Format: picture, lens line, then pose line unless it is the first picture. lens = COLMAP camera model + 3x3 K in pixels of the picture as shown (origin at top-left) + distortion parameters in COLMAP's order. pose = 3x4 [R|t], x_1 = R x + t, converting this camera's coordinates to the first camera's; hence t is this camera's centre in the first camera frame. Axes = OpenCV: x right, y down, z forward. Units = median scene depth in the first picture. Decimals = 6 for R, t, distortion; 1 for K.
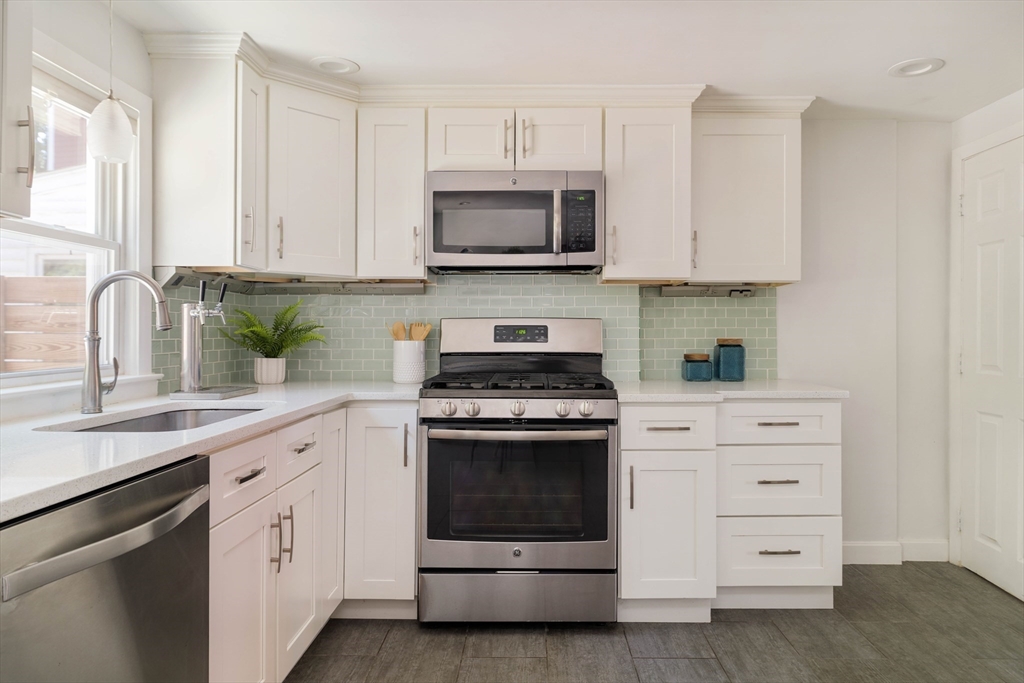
lens RADIAL K [[681.7, 0, 519.0], [0, 681.7, 332.4], [0, 0, 1]] dist [-0.004148, 0.004769]
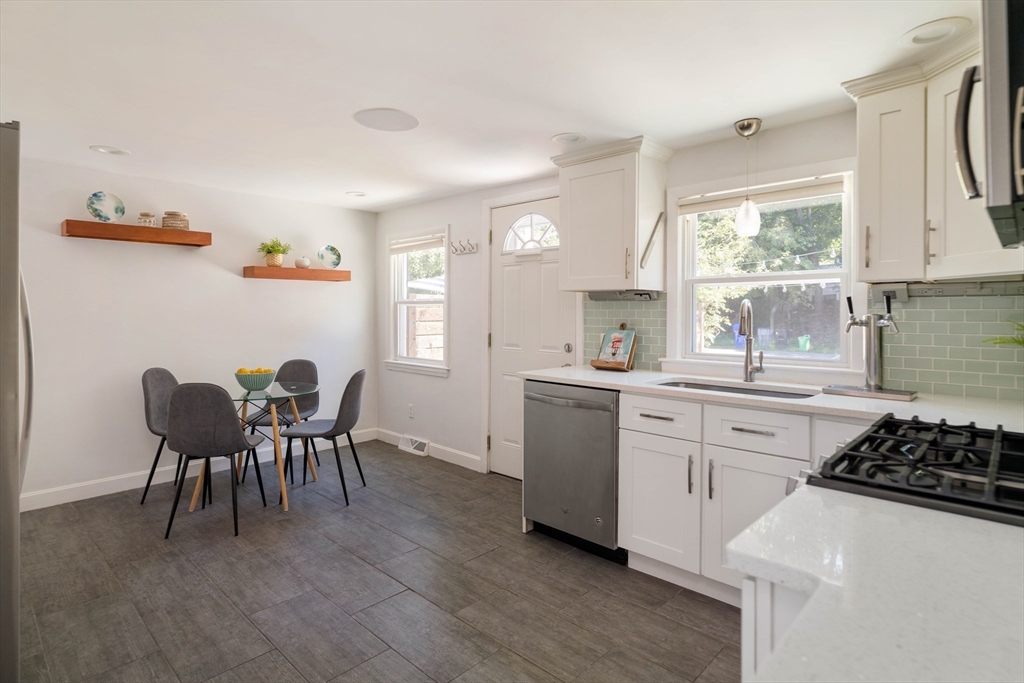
lens RADIAL K [[530.0, 0, 510.0], [0, 530.0, 323.2], [0, 0, 1]] dist [-0.006277, -0.000843]
pose [[-0.679614, 0.005598, -0.733549, 0.561827], [-0.006451, 0.999887, 0.013607, -0.033835], [0.733542, 0.013979, -0.679500, 1.050149]]
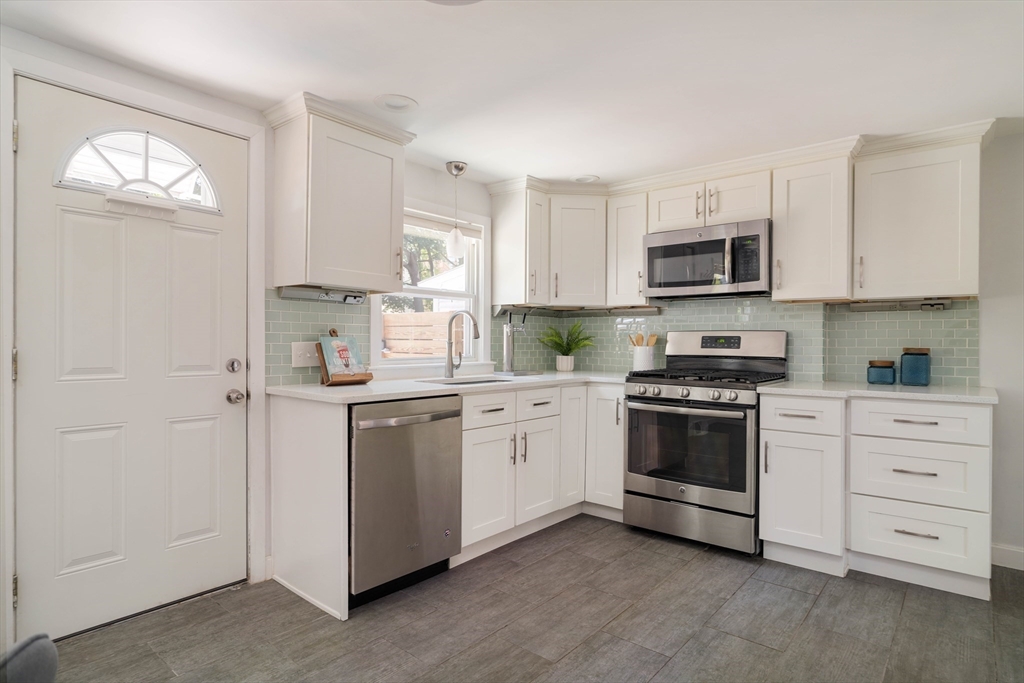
lens RADIAL K [[554.3, 0, 515.0], [0, 554.3, 347.3], [0, 0, 1]] dist [0.000631, -0.001550]
pose [[0.774028, 0.011868, -0.633040, 0.446375], [-0.004775, 0.999905, 0.012908, -0.000128], [0.633134, -0.006969, 0.774011, -0.147060]]
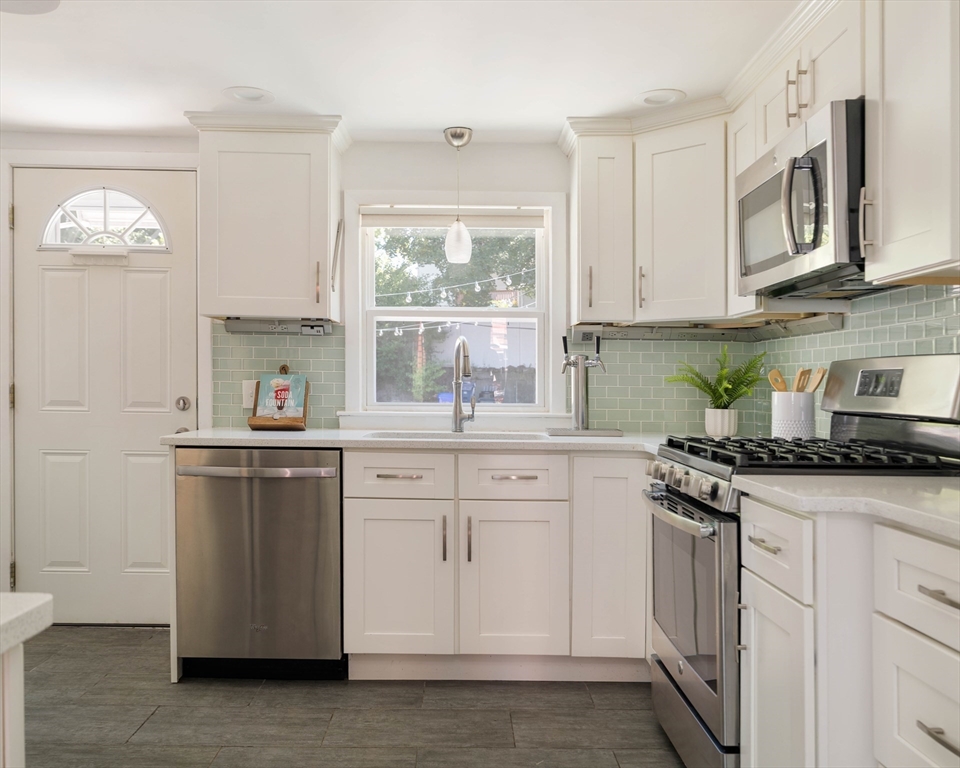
lens RADIAL K [[823.9, 0, 464.0], [0, 823.9, 399.1], [0, 0, 1]] dist [-0.011192, 0.010890]
pose [[0.026069, 0.017609, -0.999505, 0.854614], [-0.010361, 0.999796, 0.017344, 0.008767], [0.999606, 0.009904, 0.026246, 0.689525]]
